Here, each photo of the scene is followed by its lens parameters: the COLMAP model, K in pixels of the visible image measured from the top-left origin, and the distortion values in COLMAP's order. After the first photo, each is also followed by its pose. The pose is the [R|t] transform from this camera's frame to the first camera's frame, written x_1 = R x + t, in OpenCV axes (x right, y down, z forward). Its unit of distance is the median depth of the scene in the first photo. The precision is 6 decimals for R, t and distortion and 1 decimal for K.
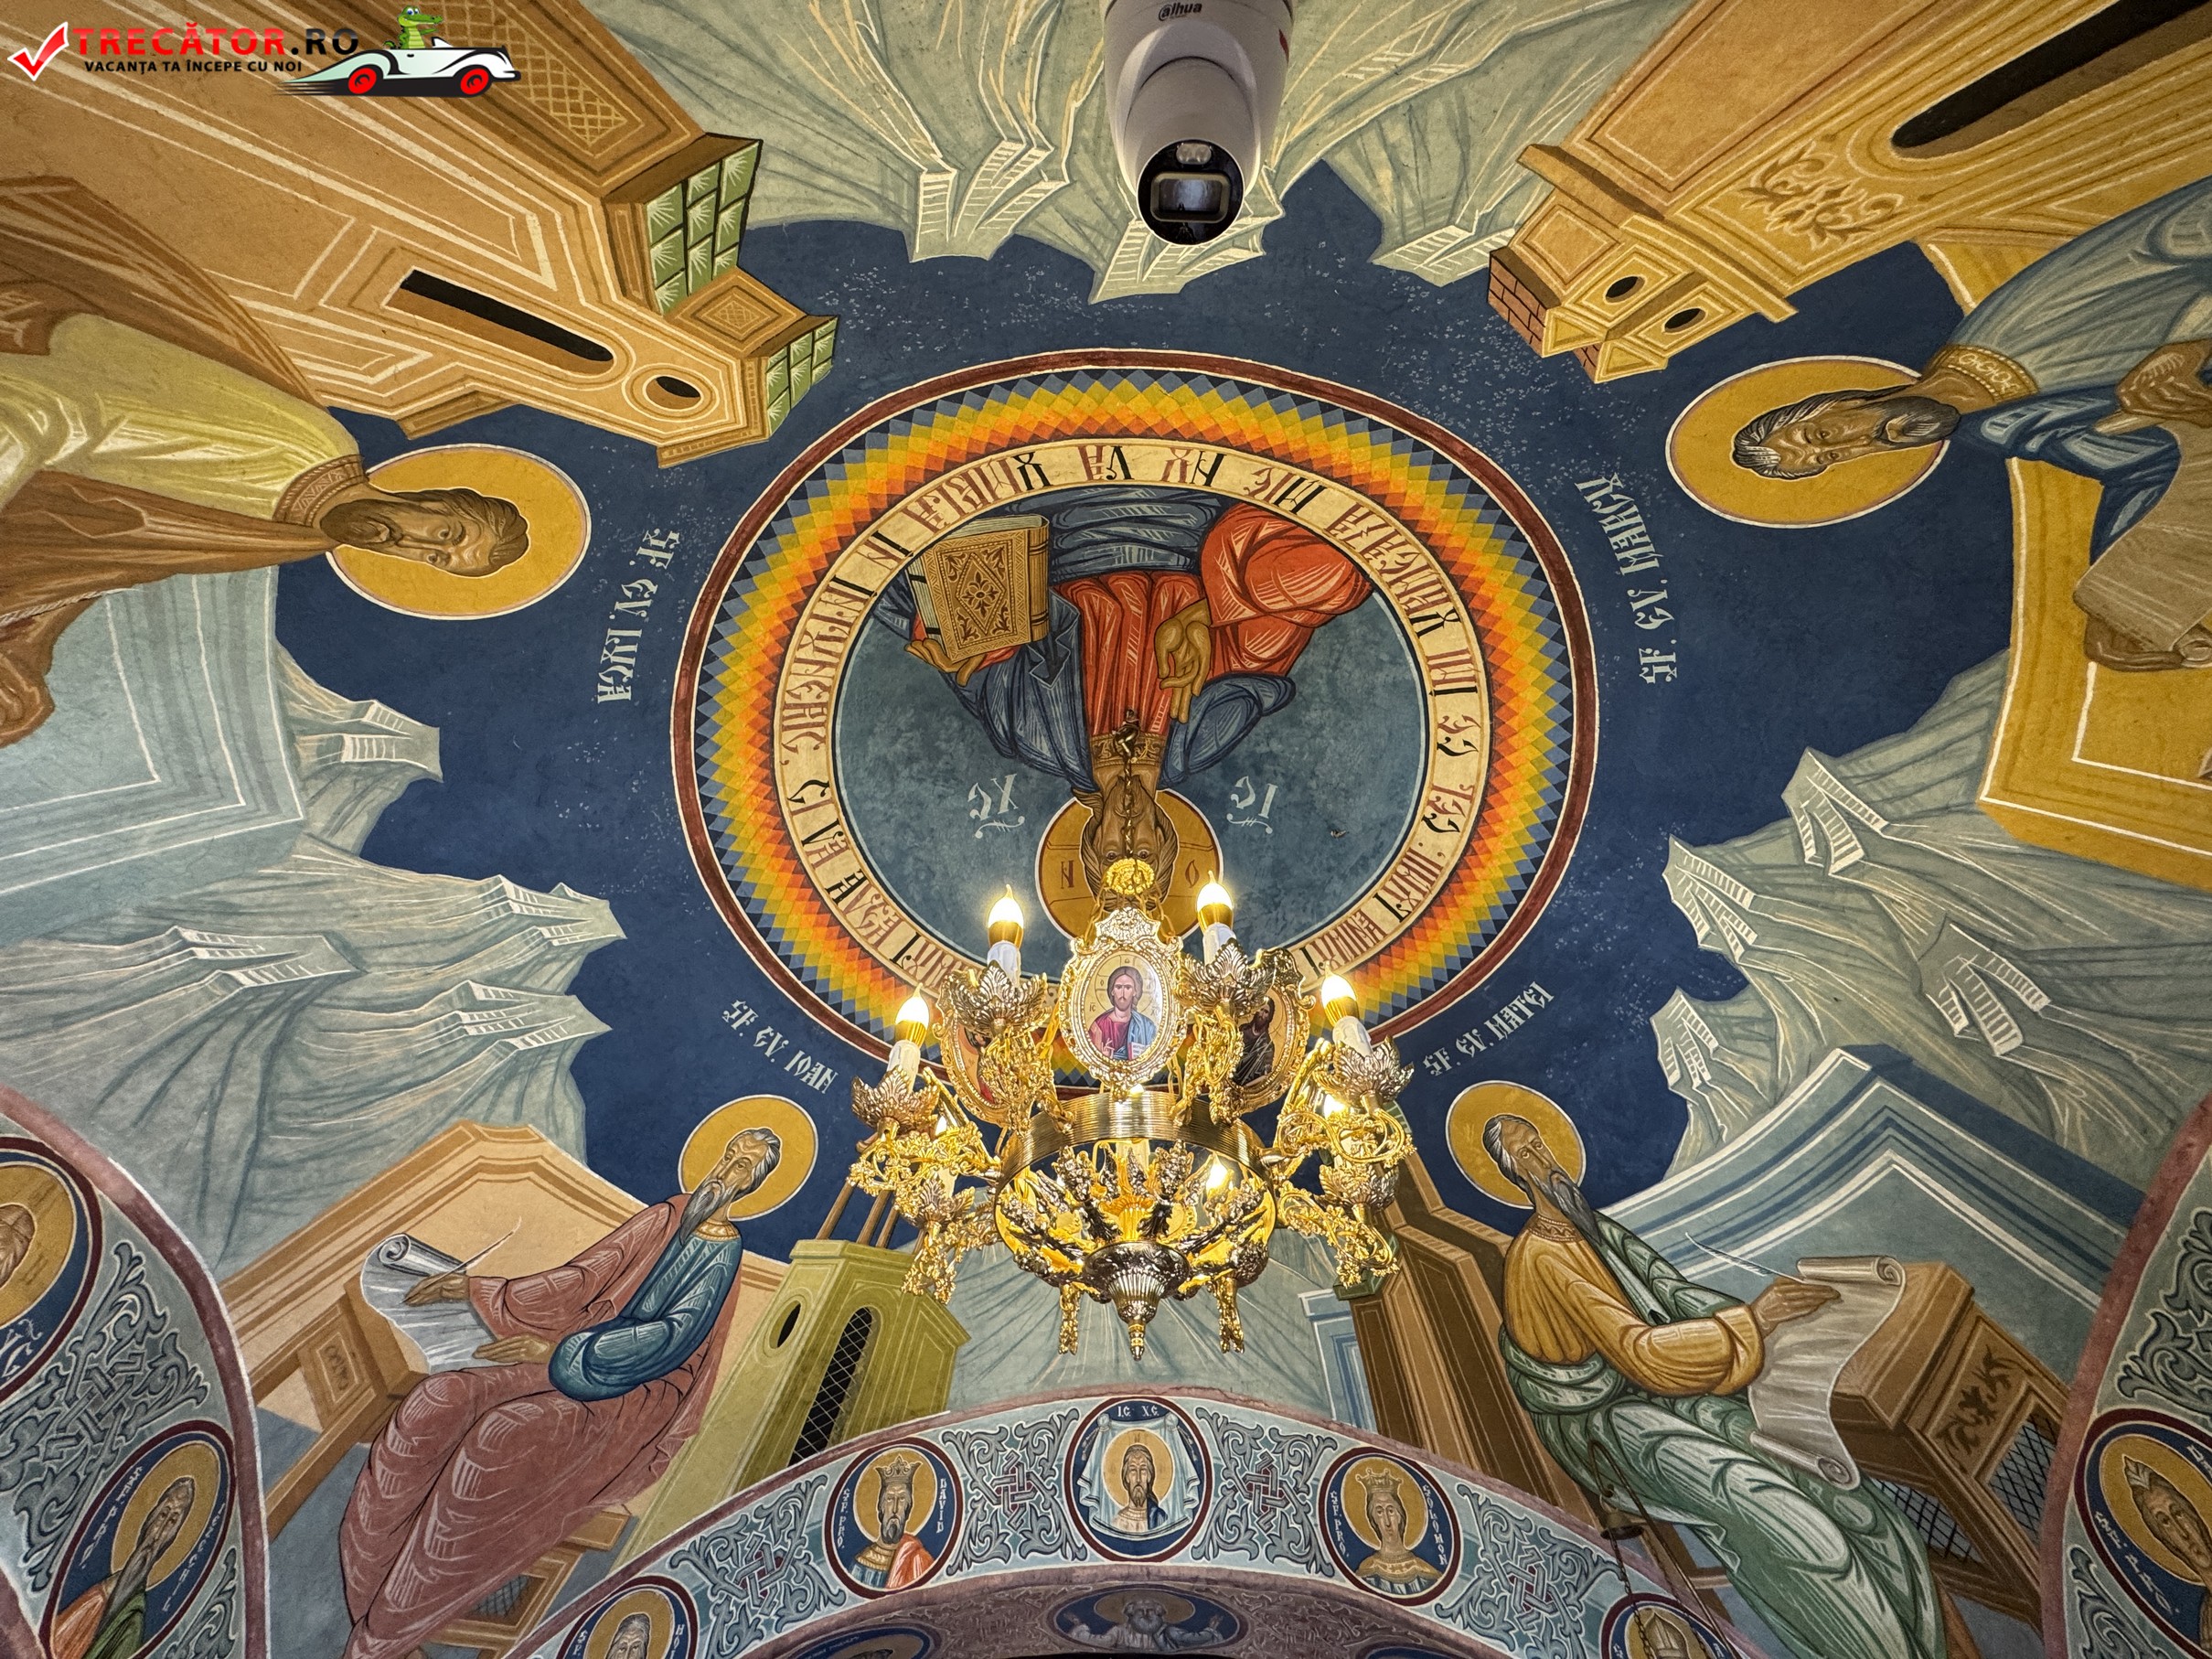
lens RADIAL K [[885.5, 0, 1107.8], [0, 885.5, 823.1], [0, 0, 1]] dist [0.001309, 0.000136]
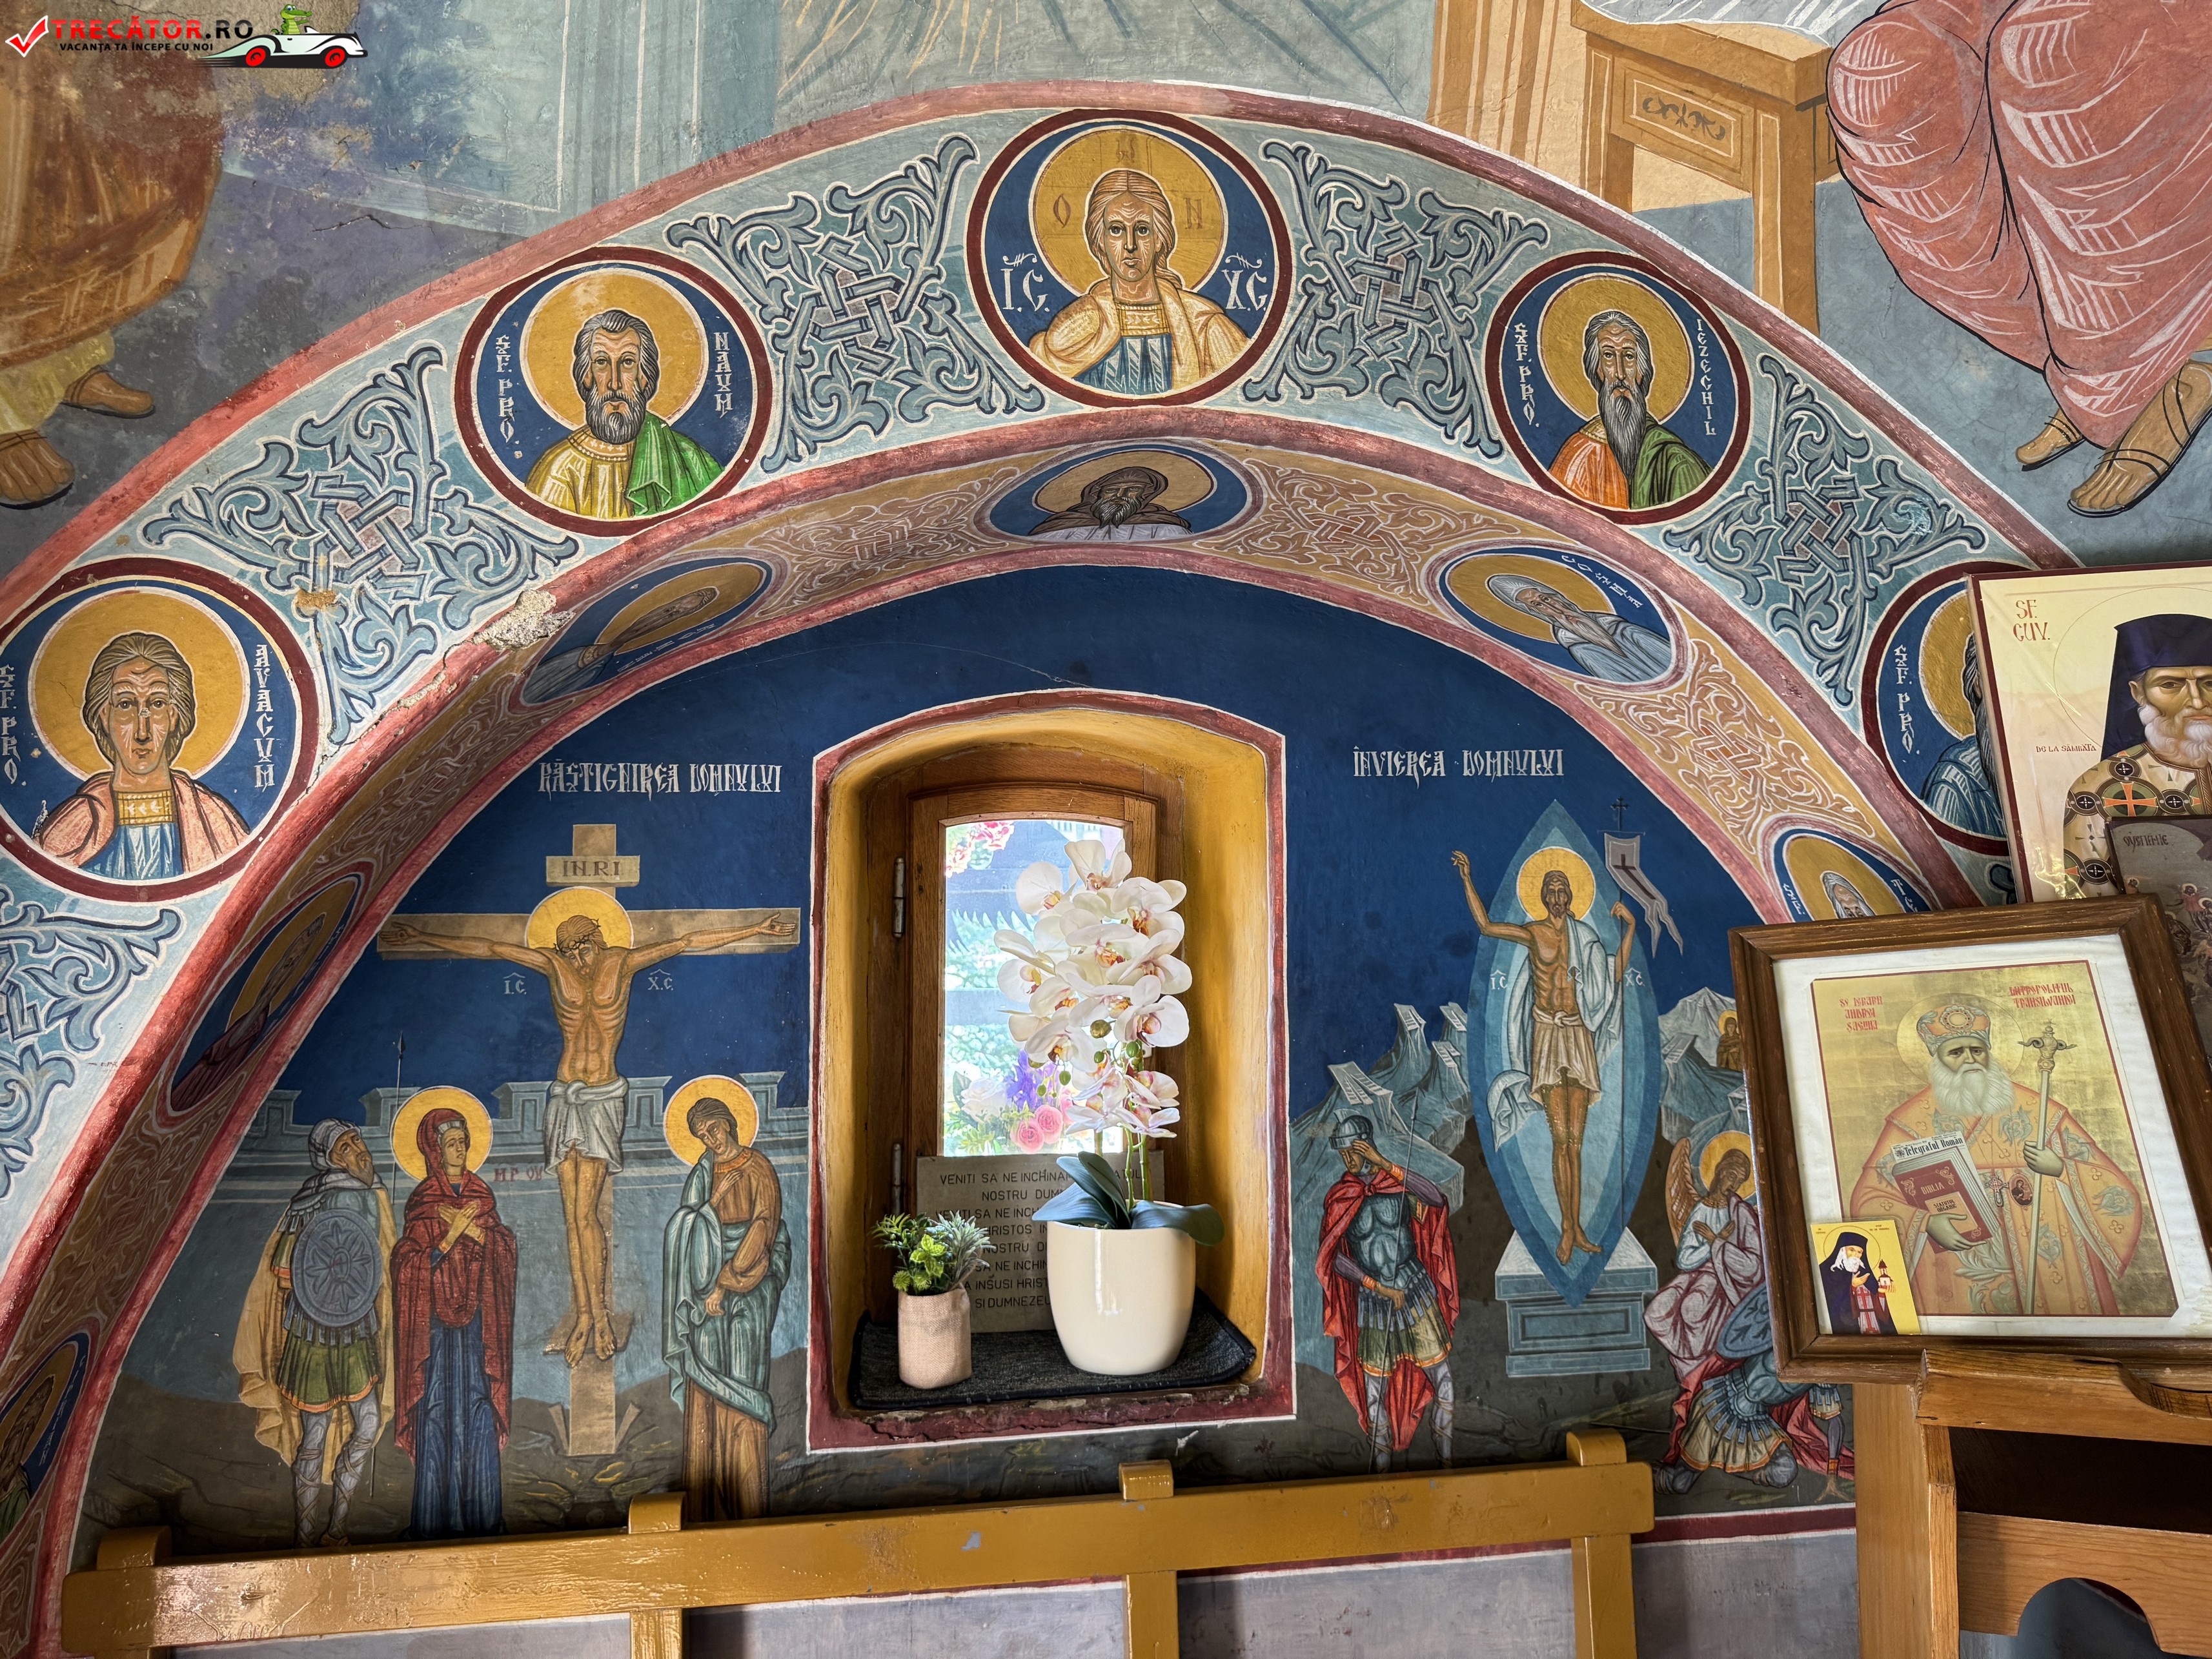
lens RADIAL K [[1587.9, 0, 1105.9], [0, 1587.9, 825.2], [0, 0, 1]] dist [-0.005109, -0.002632]
pose [[0.137761, -0.030786, -0.989987, 0.101393], [0.810465, 0.578064, 0.094804, 0.430641], [0.569357, -0.815410, 0.104586, 0.258270]]
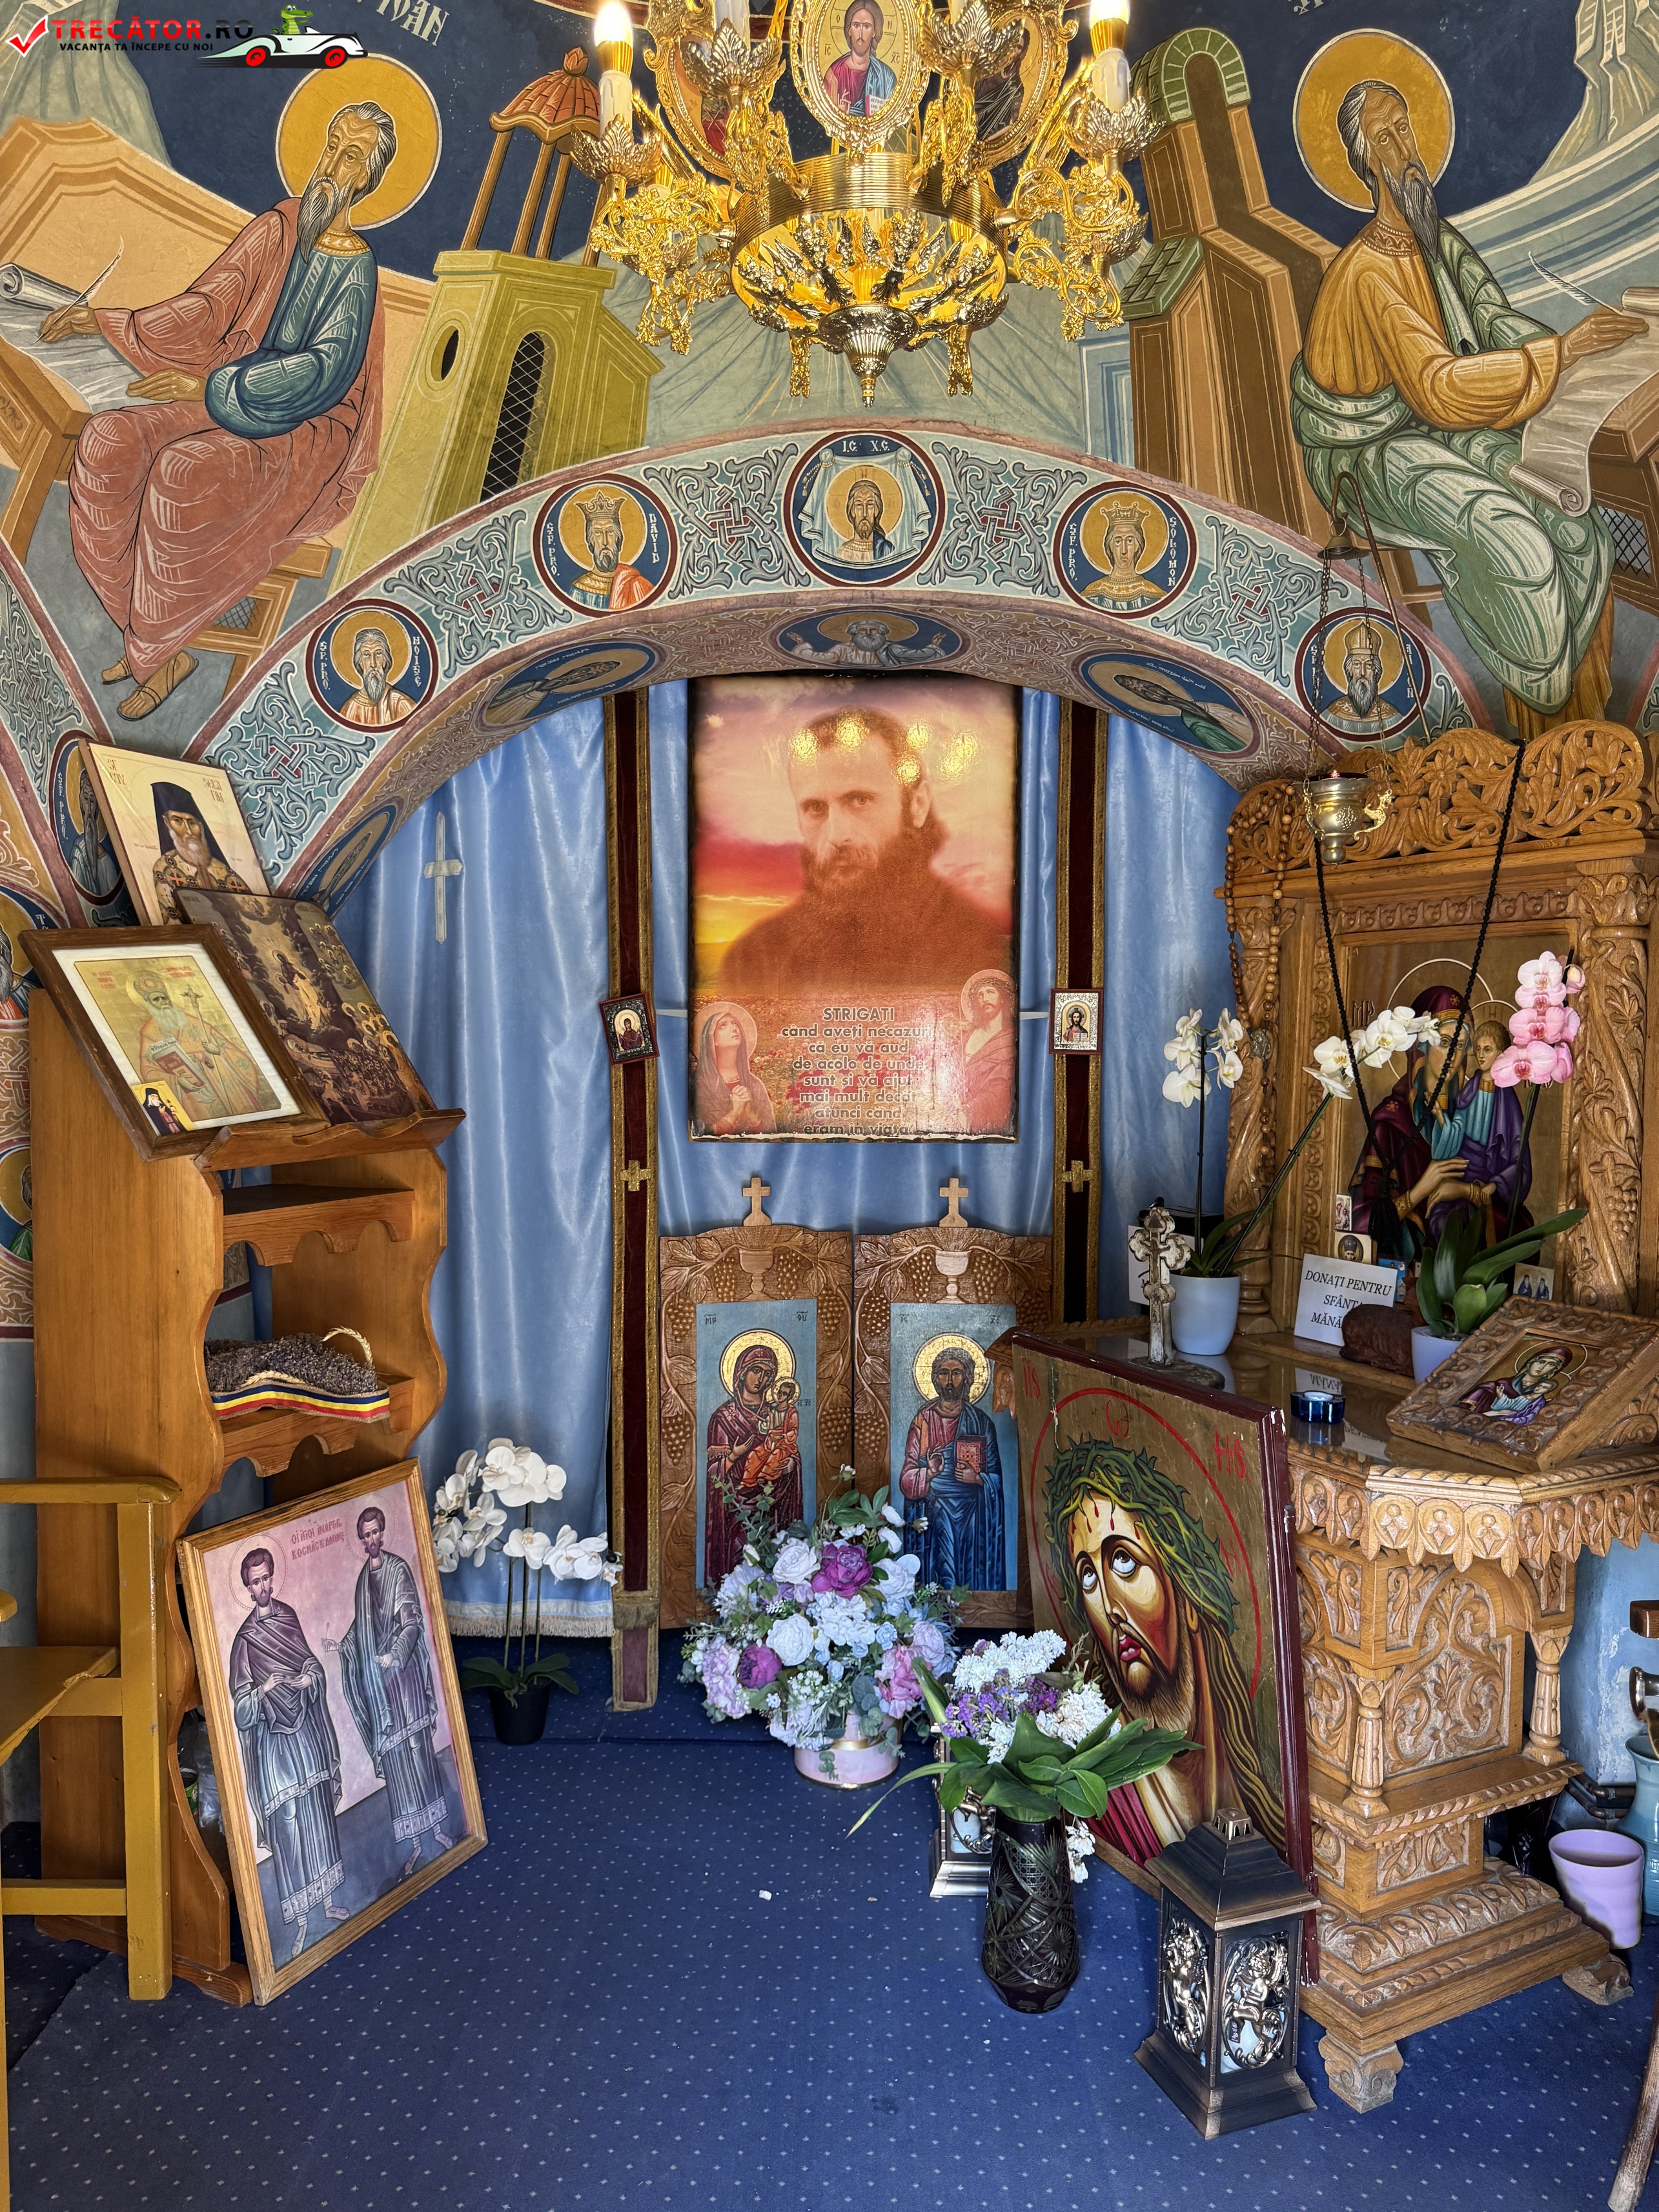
lens RADIAL K [[1578.1, 0, 832.4], [0, 1578.1, 1139.3], [0, 0, 1]] dist [-0.002143, -0.010923]
pose [[0.999937, -0.007129, 0.008694, -0.020399], [-0.003484, 0.538778, 0.842440, -0.330664], [-0.010690, -0.842417, 0.538719, -0.492175]]
